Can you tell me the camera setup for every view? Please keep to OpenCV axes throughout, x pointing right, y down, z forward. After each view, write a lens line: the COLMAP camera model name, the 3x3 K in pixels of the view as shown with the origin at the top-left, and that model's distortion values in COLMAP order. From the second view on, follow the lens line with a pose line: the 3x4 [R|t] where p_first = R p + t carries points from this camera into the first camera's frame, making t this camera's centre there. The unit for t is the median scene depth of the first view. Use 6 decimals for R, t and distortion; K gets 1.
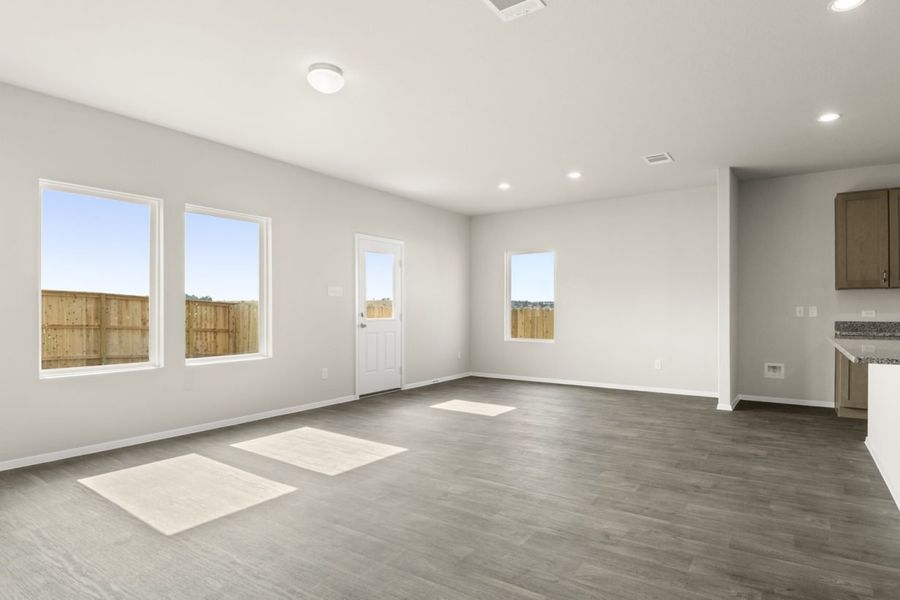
lens RADIAL K [[483.9, 0, 462.6], [0, 483.9, 309.8], [0, 0, 1]] dist [-0.002307, -0.022822]
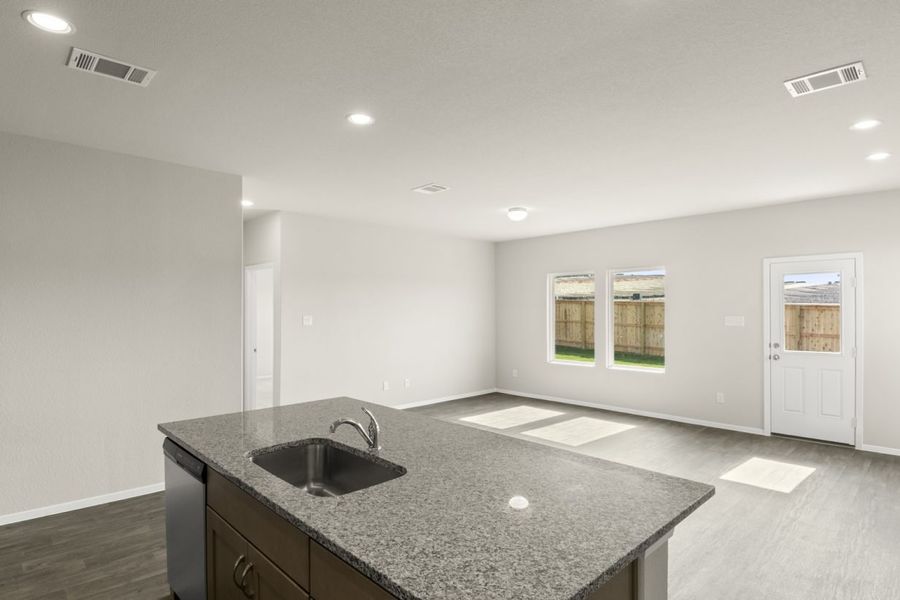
lens RADIAL K [[478.1, 0, 463.3], [0, 478.1, 311.3], [0, 0, 1]] dist [-0.000009, 0.000193]
pose [[-0.187660, 0.003143, -0.982229, 0.909445], [0.002390, 0.999993, 0.002744, -0.067501], [0.982231, -0.001832, -0.187666, 0.678685]]
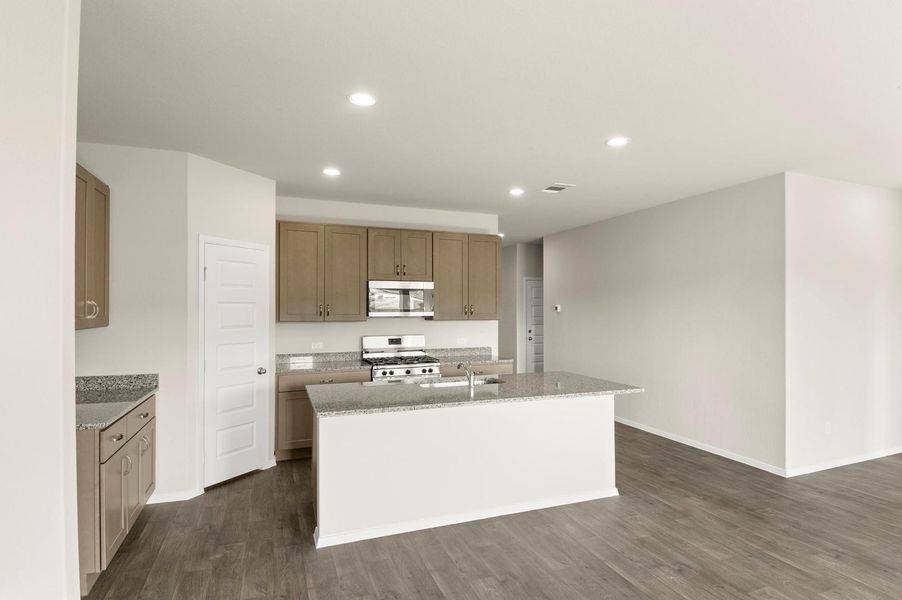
lens RADIAL K [[475.9, 0, 463.6], [0, 475.9, 307.0], [0, 0, 1]] dist [0.029807, -0.040633]
pose [[-0.826346, 0.001092, 0.563162, 0.177623], [-0.002735, 0.999979, -0.005952, -0.067722], [-0.563156, -0.006459, -0.826325, 1.105880]]
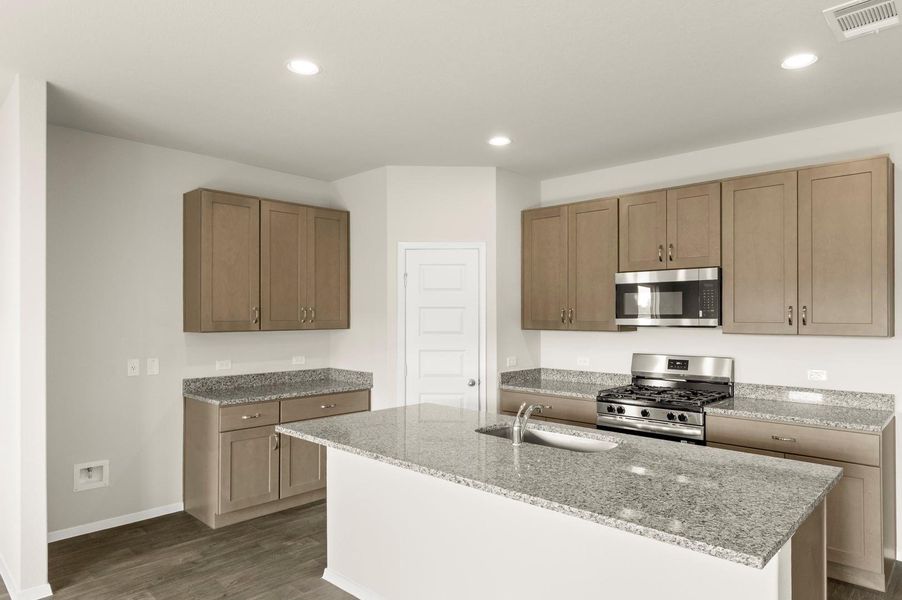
lens RADIAL K [[556.9, 0, 462.0], [0, 556.9, 312.6], [0, 0, 1]] dist [-0.003201, 0.001626]
pose [[0.148924, 0.001599, 0.988847, 0.074229], [-0.002087, 0.999997, -0.001302, -0.069401], [-0.988846, -0.001870, 0.148927, 0.513663]]
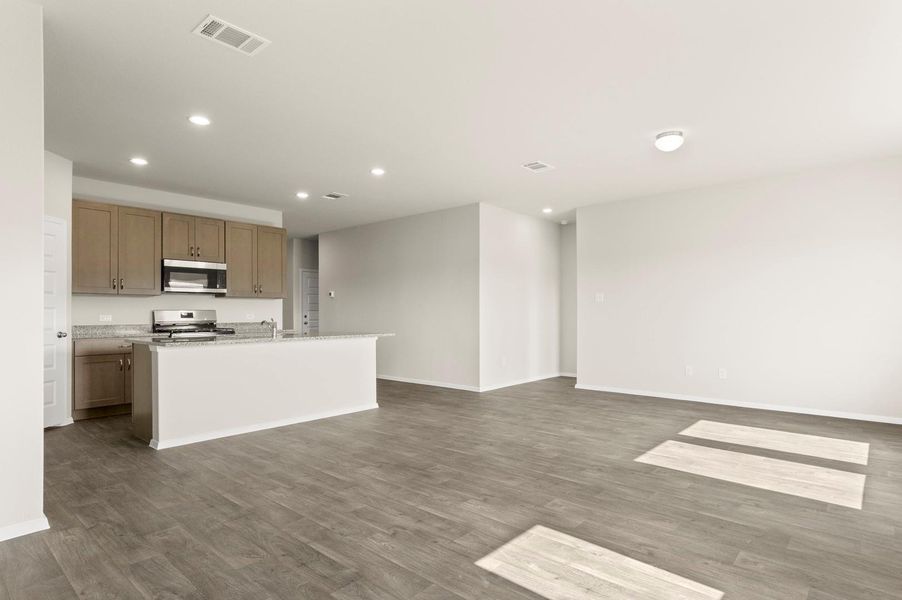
lens RADIAL K [[475.9, 0, 463.6], [0, 475.9, 307.0], [0, 0, 1]] dist [0.029807, -0.040633]
pose [[-0.993291, 0.004760, 0.115541, 0.077685], [0.002895, 0.999863, -0.016298, 0.002286], [-0.115603, -0.015854, -0.993169, 1.417533]]
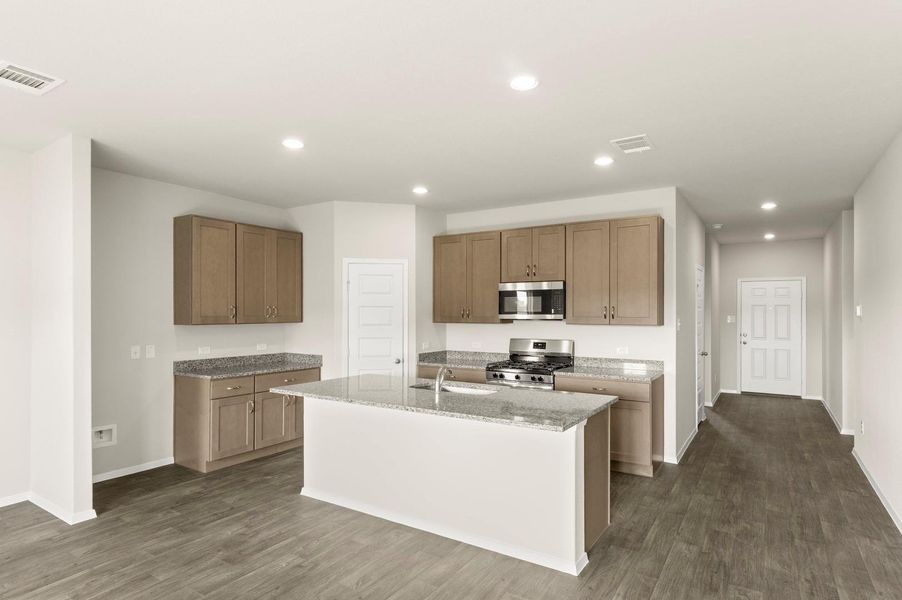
lens RADIAL K [[487.9, 0, 462.3], [0, 487.9, 311.6], [0, 0, 1]] dist [-0.000368, -0.000093]
pose [[-0.039744, -0.001285, 0.999209, -0.114473], [-0.003706, 0.999992, 0.001138, -0.069191], [-0.999203, -0.003658, -0.039749, 0.530957]]
